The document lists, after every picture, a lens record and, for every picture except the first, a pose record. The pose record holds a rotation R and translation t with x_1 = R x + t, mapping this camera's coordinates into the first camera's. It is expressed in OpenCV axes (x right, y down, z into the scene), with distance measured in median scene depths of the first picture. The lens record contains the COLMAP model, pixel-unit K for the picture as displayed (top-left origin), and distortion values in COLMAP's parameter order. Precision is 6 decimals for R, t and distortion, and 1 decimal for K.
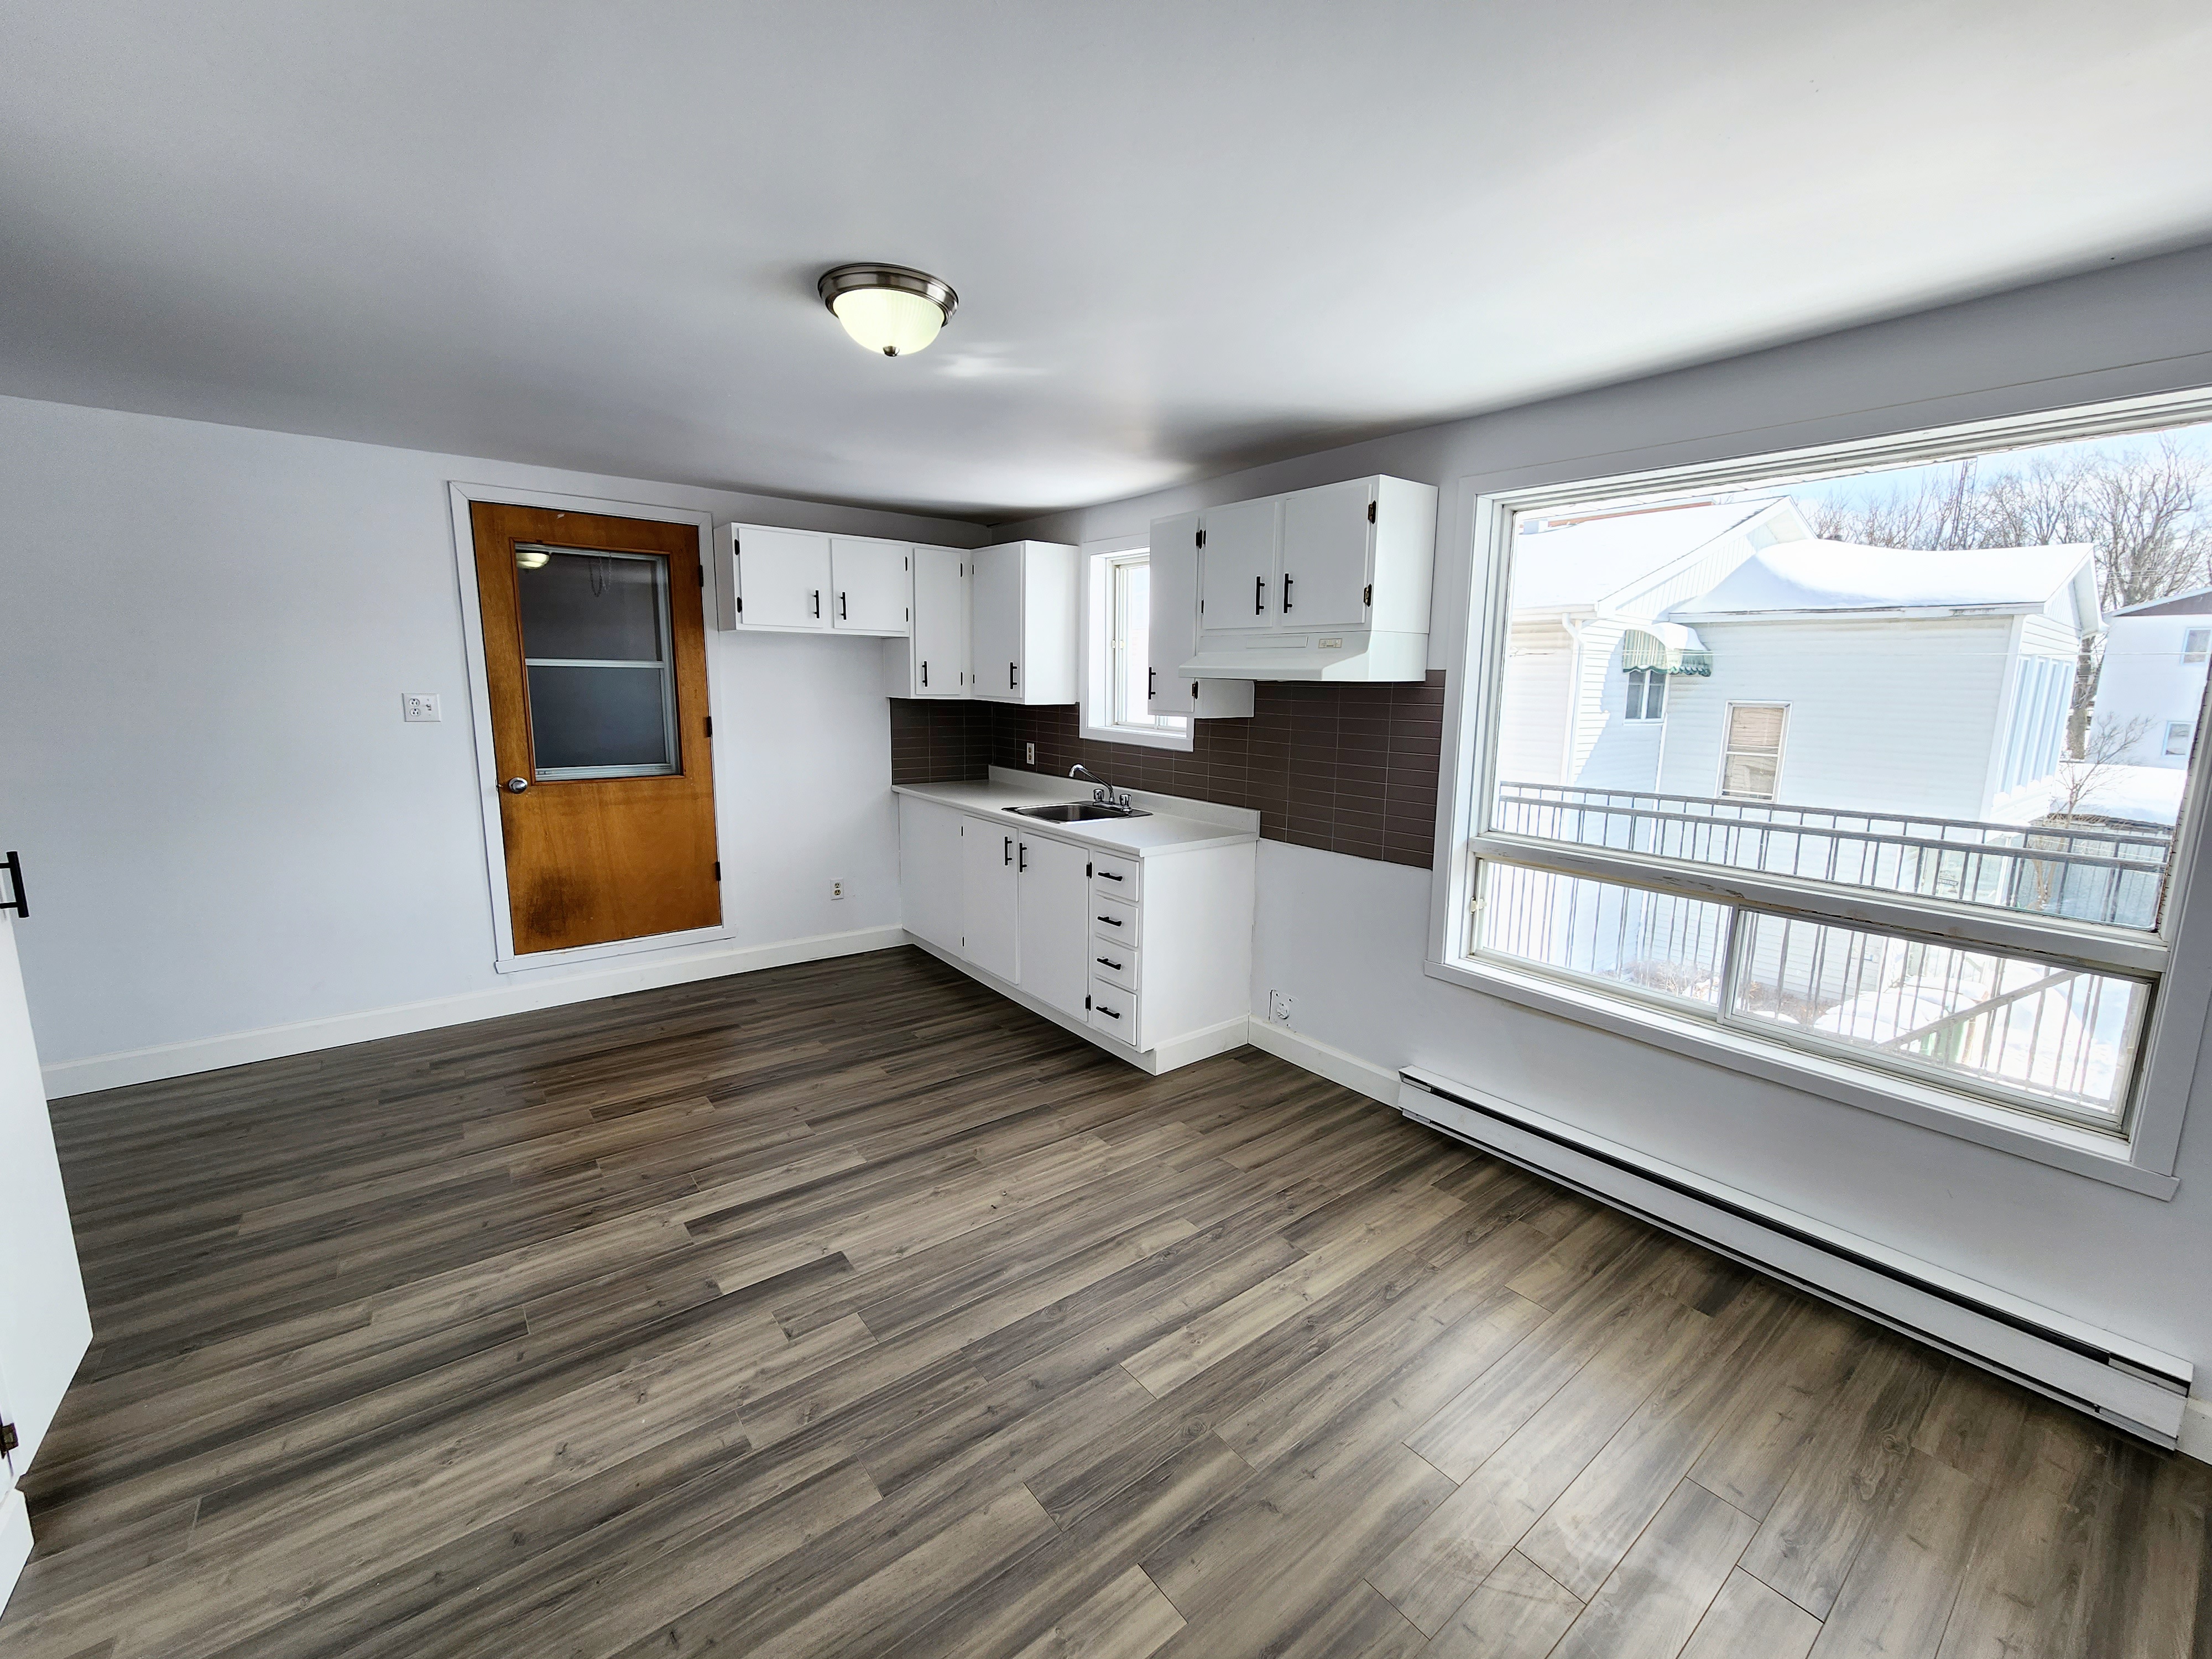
lens RADIAL K [[909.7, 0, 1110.6], [0, 909.7, 830.4], [0, 0, 1]] dist [-0.000646, -0.000134]
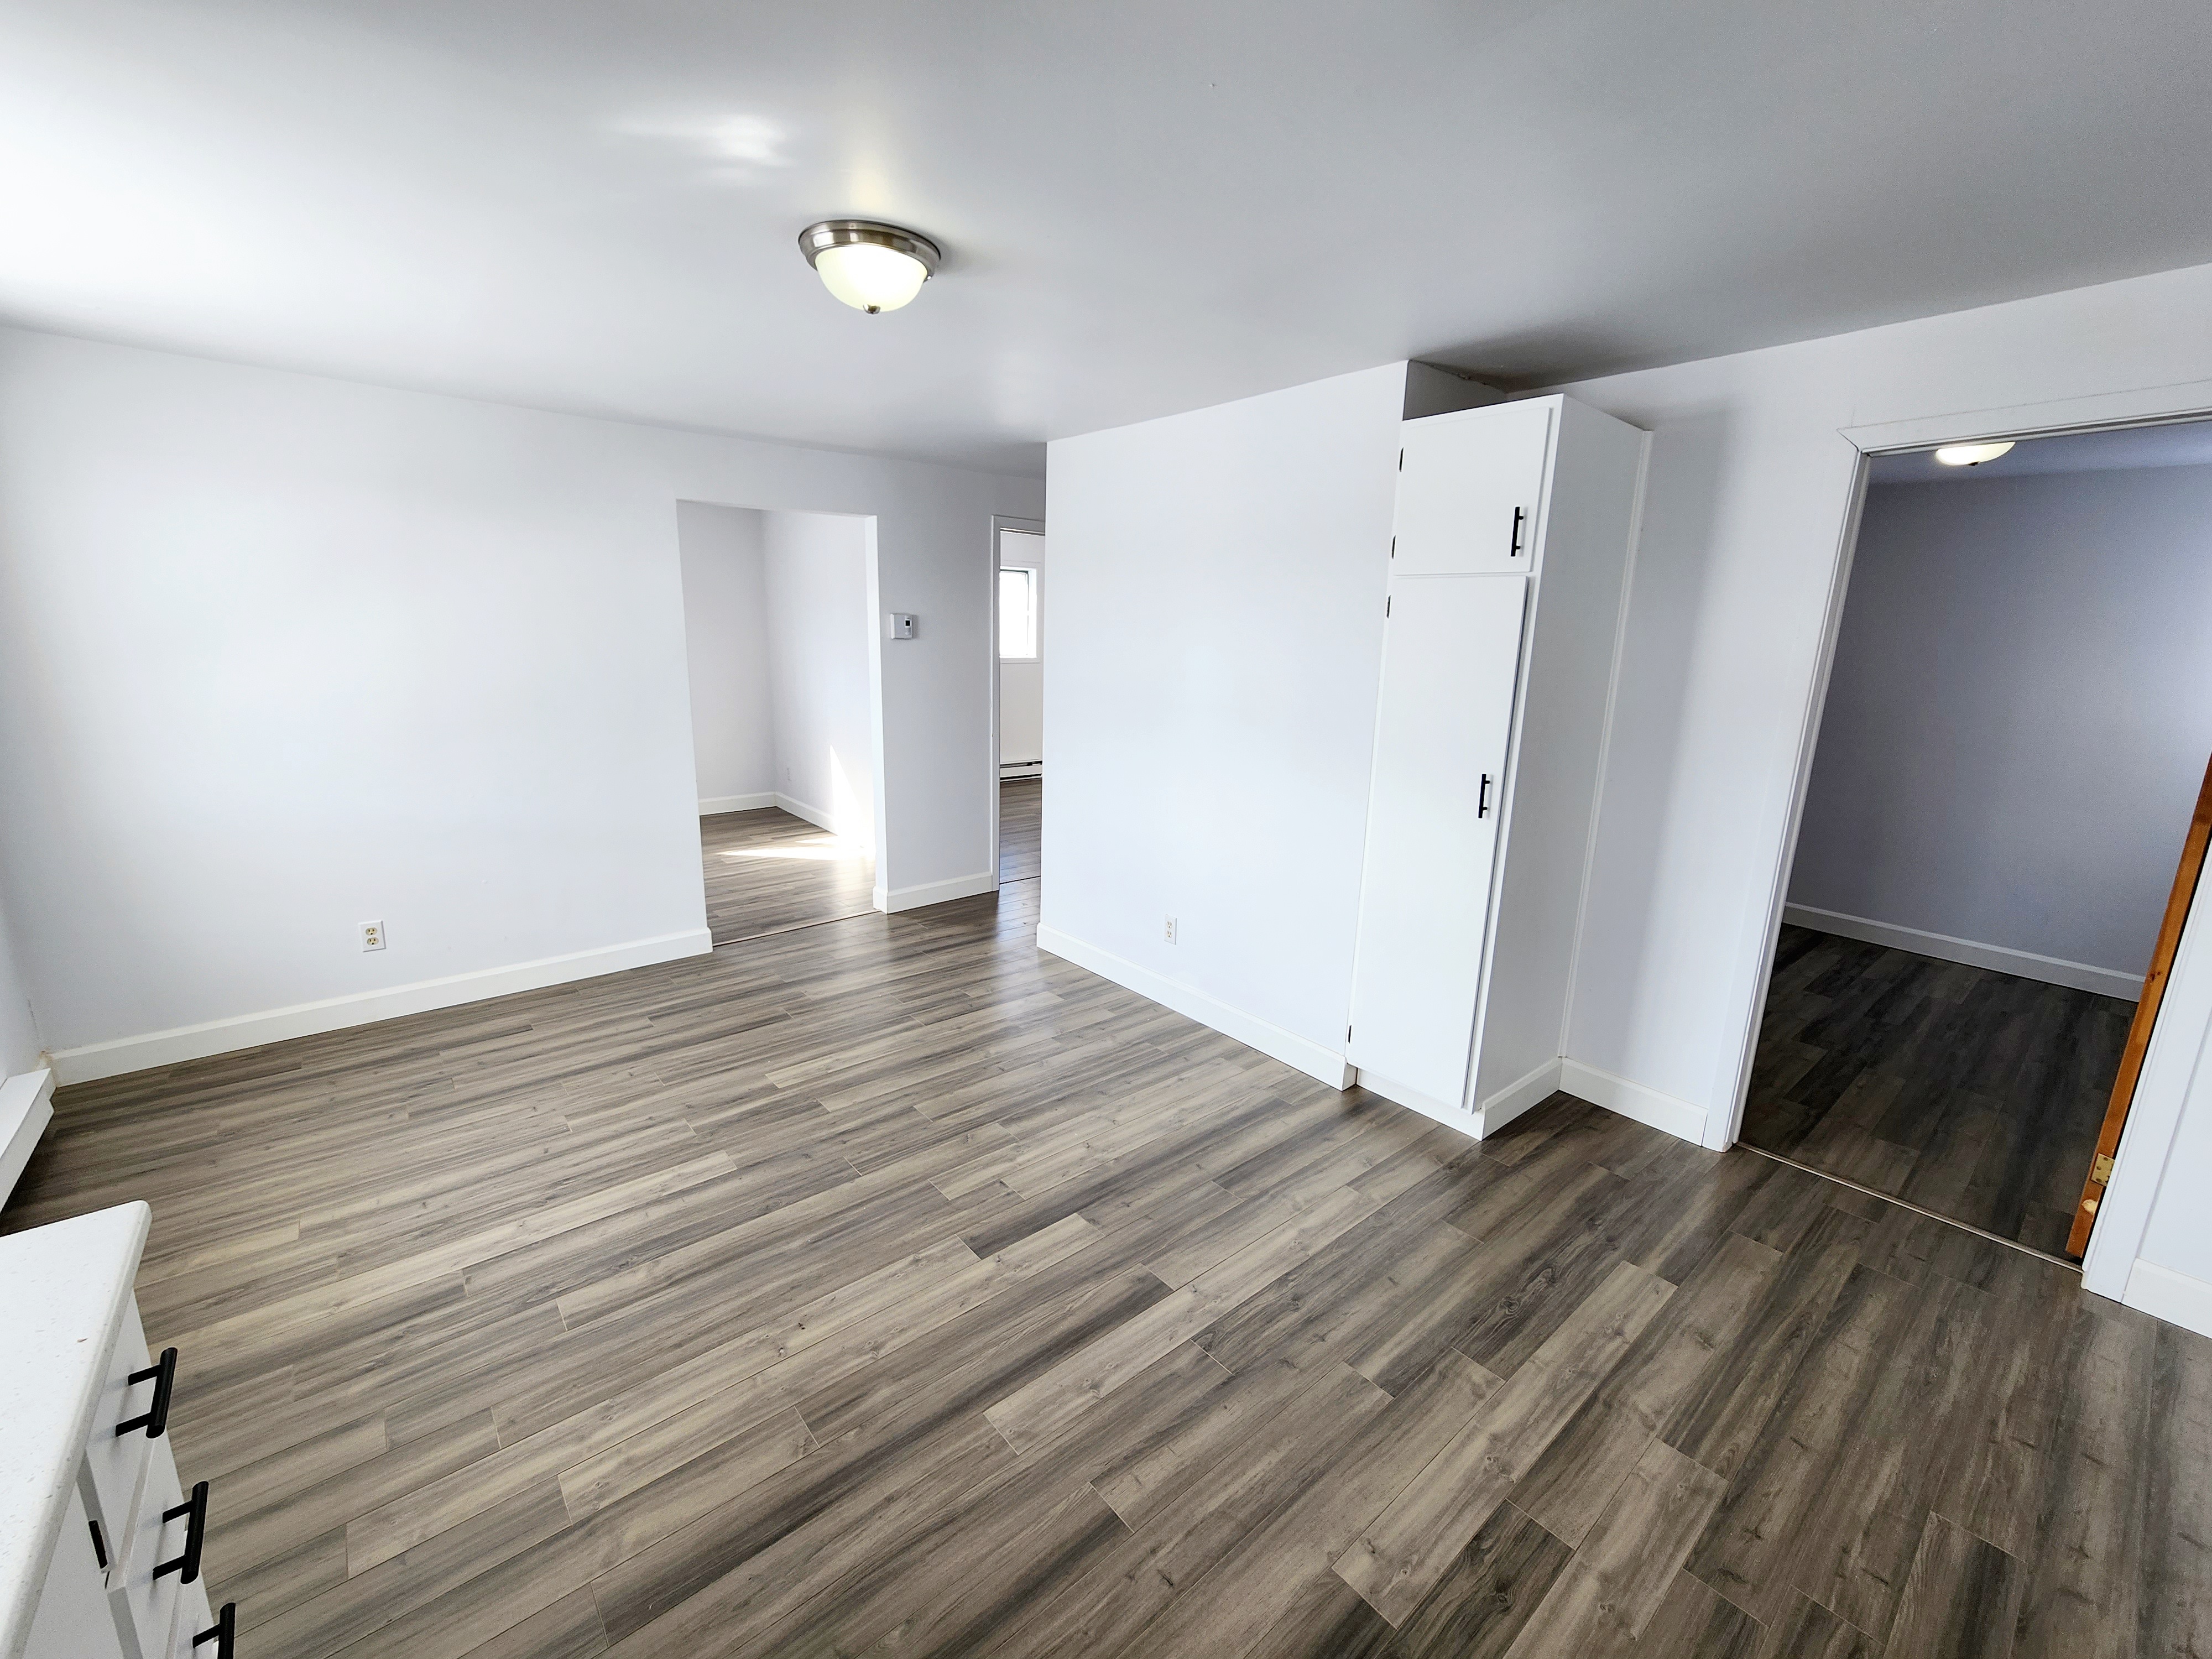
lens RADIAL K [[909.7, 0, 1110.7], [0, 909.7, 839.5], [0, 0, 1]] dist [-0.000646, -0.000134]
pose [[-0.998704, -0.025475, -0.044072, -0.388780], [-0.040420, 0.923141, 0.382330, -0.308375], [0.030944, 0.383616, -0.922974, 1.753045]]
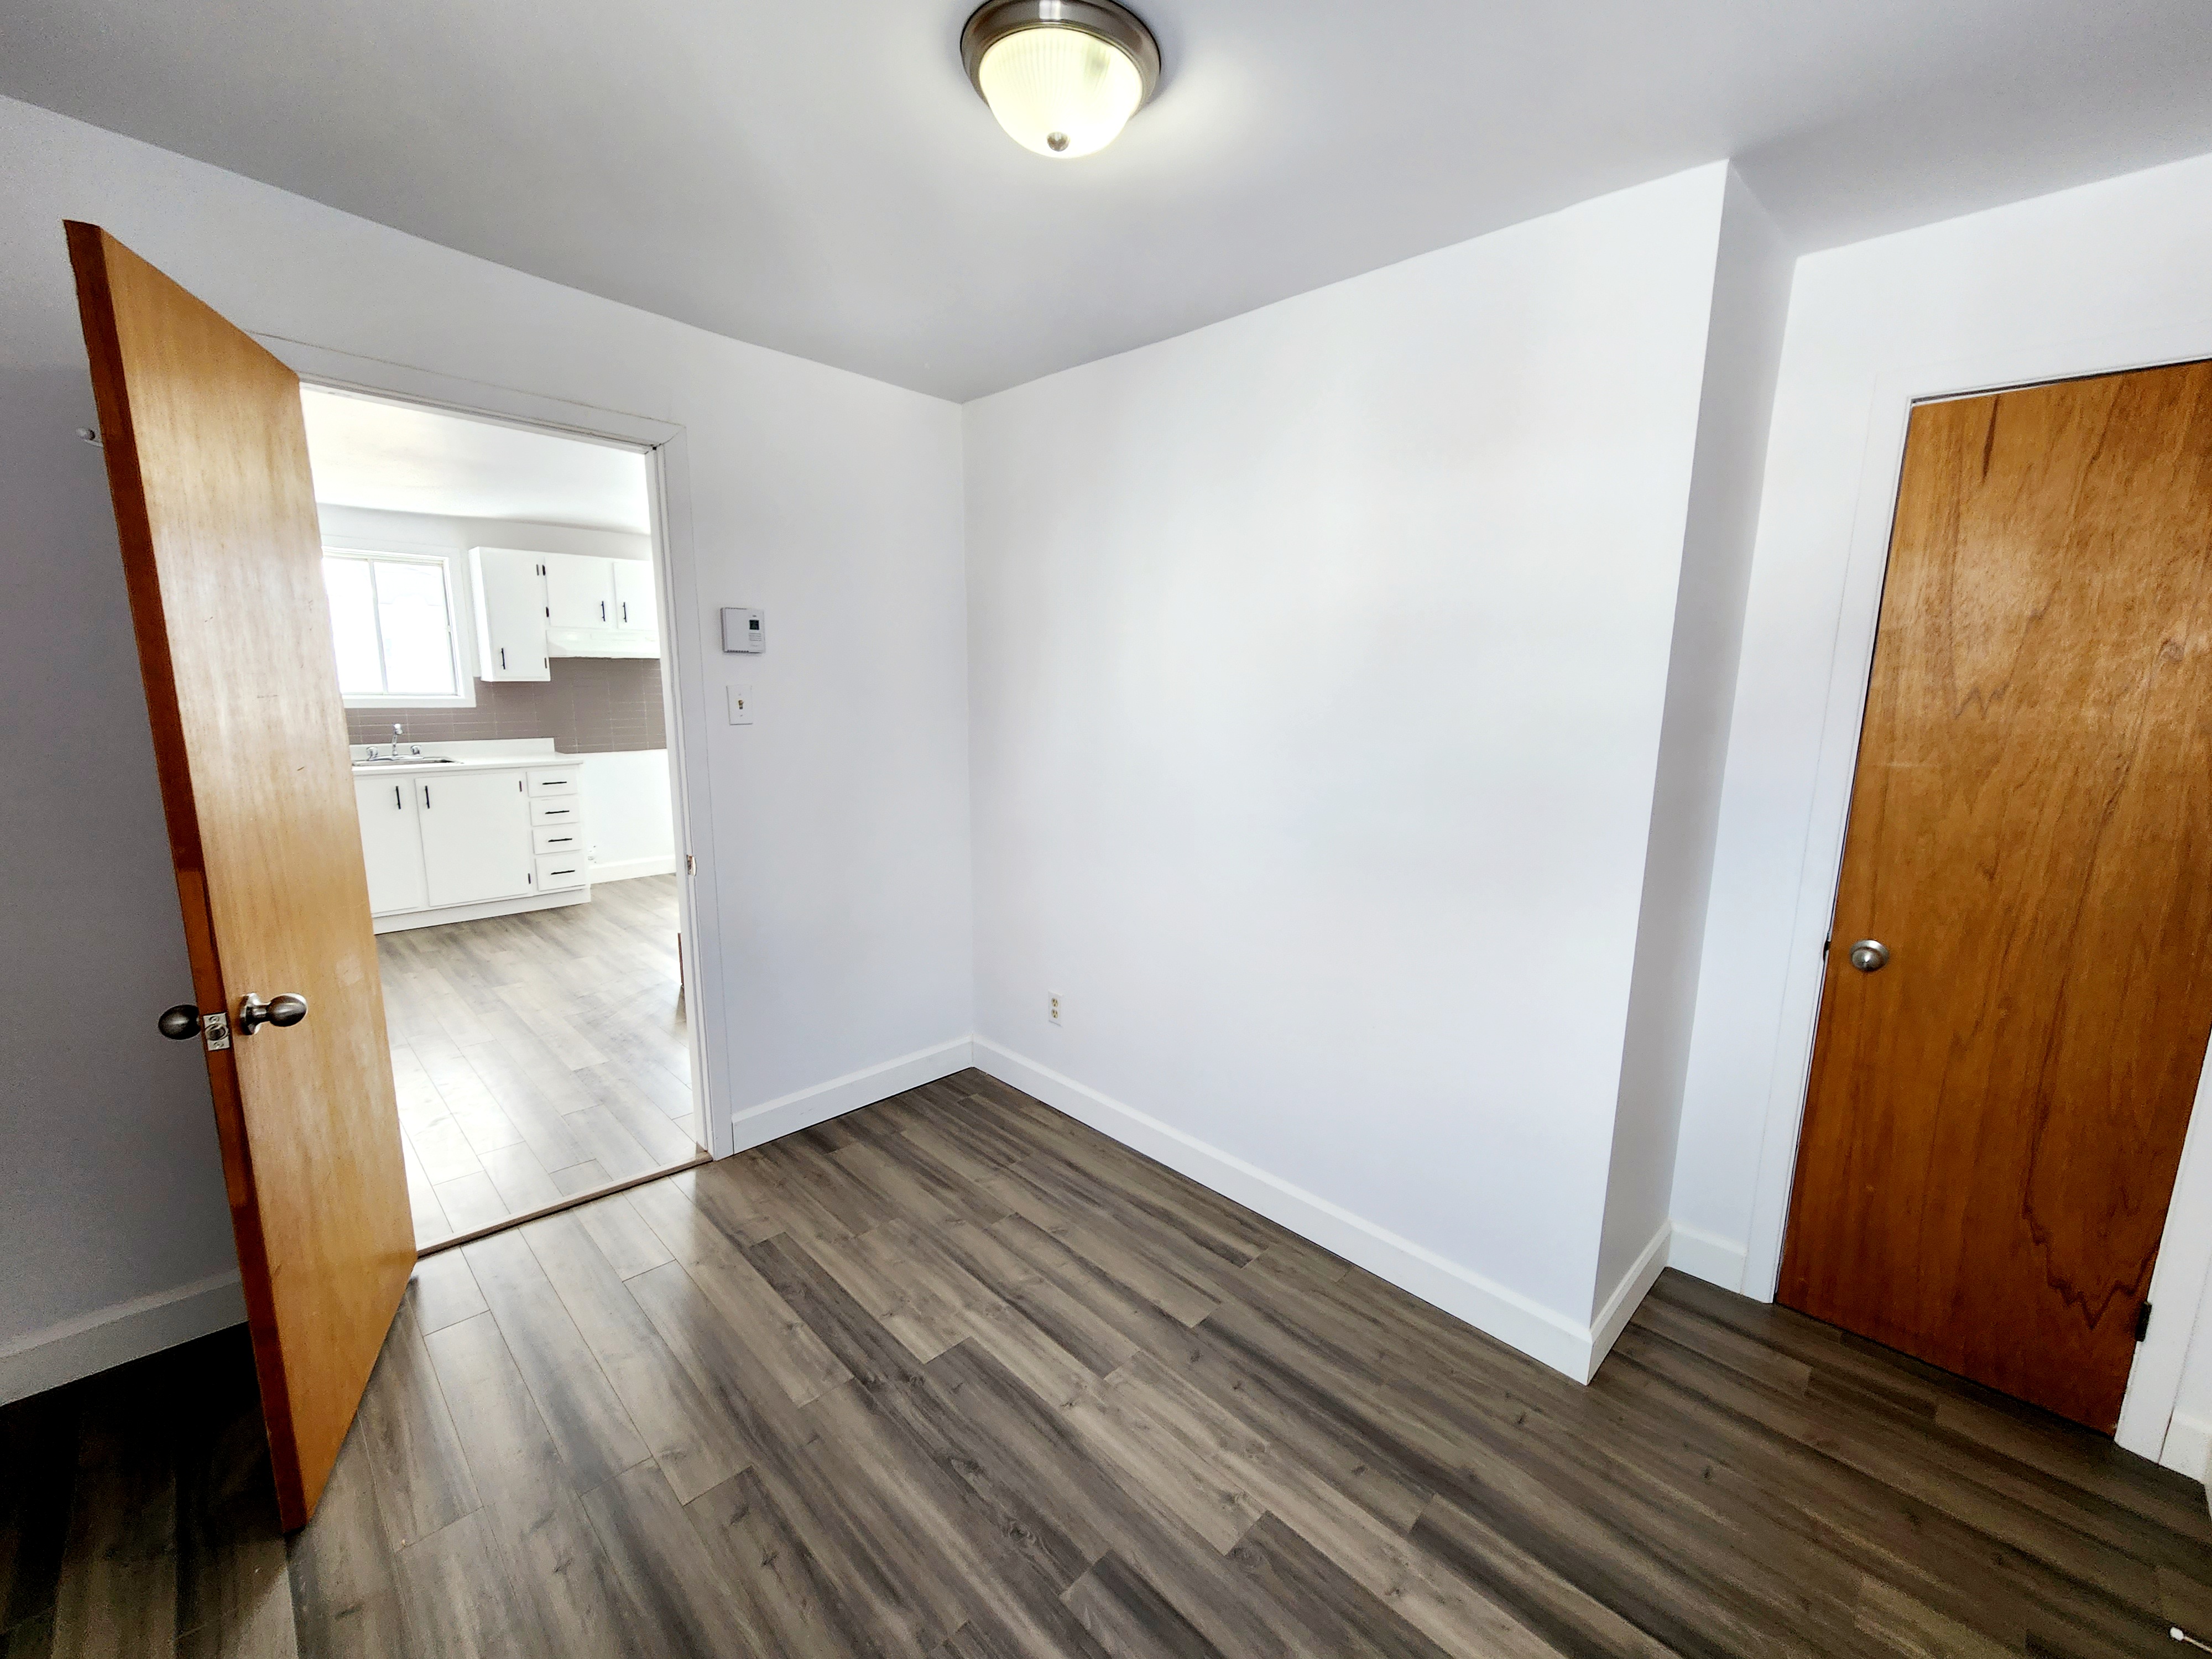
lens RADIAL K [[909.7, 0, 1103.8], [0, 909.7, 831.5], [0, 0, 1]] dist [-0.000646, -0.000134]
pose [[-0.120651, -0.188756, 0.974584, -2.435579], [0.149132, 0.967168, 0.205781, -0.073522], [-0.981429, 0.170170, -0.088541, 0.332379]]
